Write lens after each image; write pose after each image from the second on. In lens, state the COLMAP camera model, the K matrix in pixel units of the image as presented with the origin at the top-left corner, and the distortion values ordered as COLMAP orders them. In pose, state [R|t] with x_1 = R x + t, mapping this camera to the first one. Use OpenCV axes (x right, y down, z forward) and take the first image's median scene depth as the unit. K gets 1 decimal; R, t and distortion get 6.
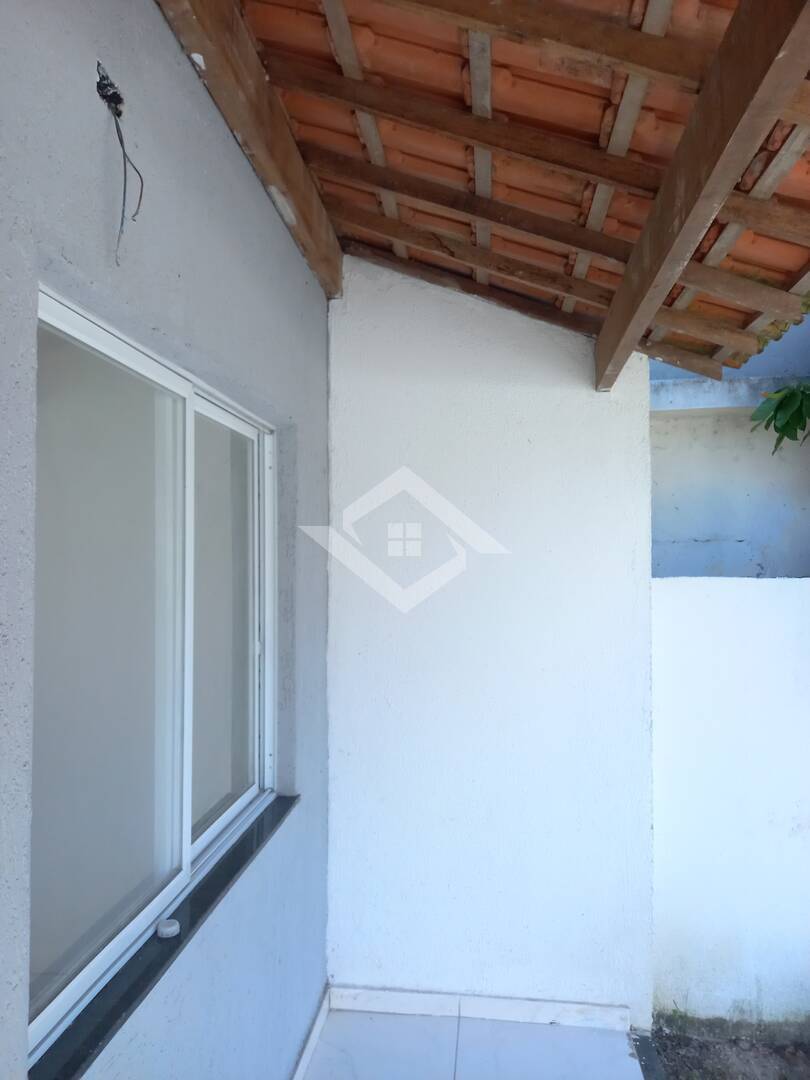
lens RADIAL K [[788.0, 0, 405.0], [0, 788.0, 540.0], [0, 0, 1]] dist [0.093573, -0.114736]
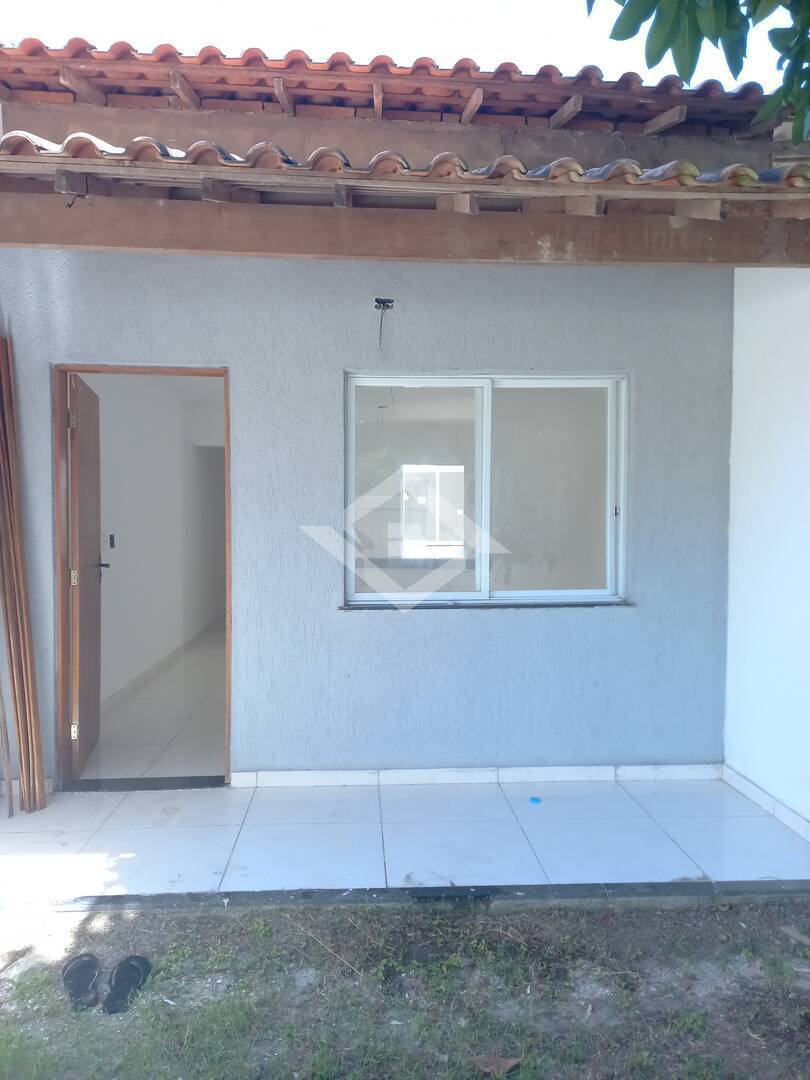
lens RADIAL K [[788.0, 0, 405.0], [0, 788.0, 540.0], [0, 0, 1]] dist [0.093573, -0.114736]
pose [[0.170541, 0.031125, -0.984859, 1.324338], [0.024420, 0.999060, 0.035802, 0.121747], [0.985048, -0.030156, 0.169621, 0.267391]]
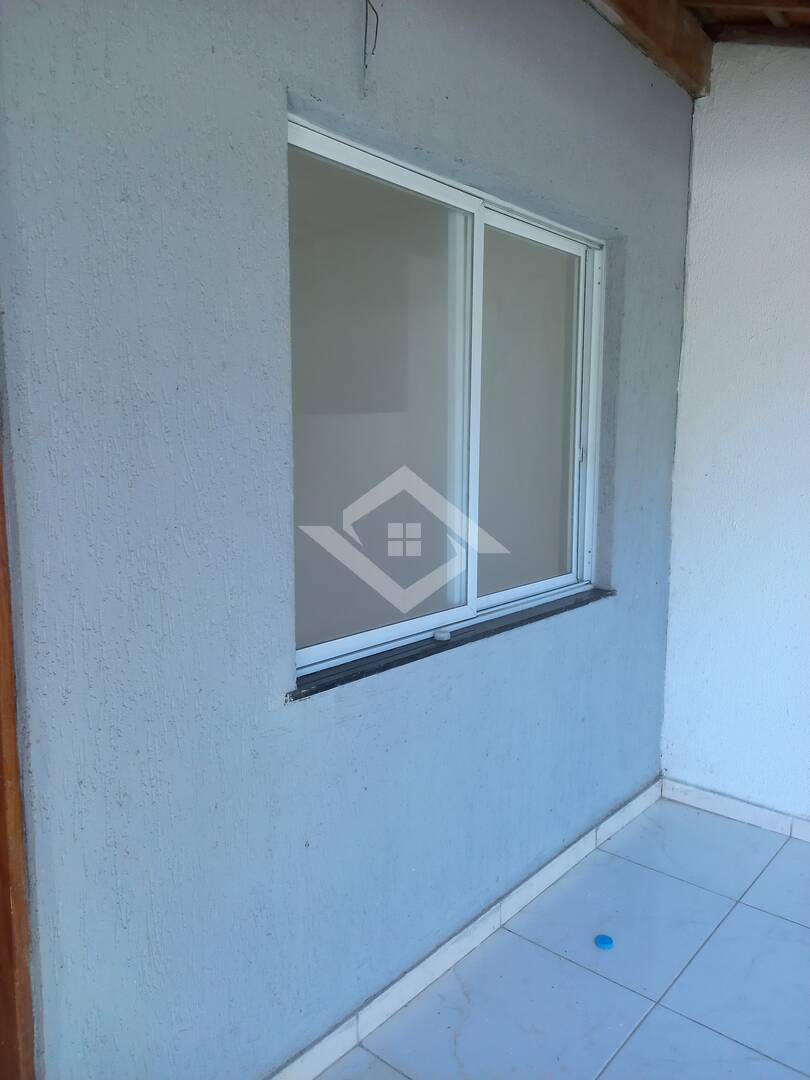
lens RADIAL K [[792.0, 0, 401.9], [0, 792.0, 545.5], [0, 0, 1]] dist [0.037340, -0.027123]
pose [[0.813444, 0.074236, -0.576886, 0.248734], [0.012736, 0.989311, 0.145267, 0.094472], [0.581504, -0.125514, 0.803803, -0.041266]]
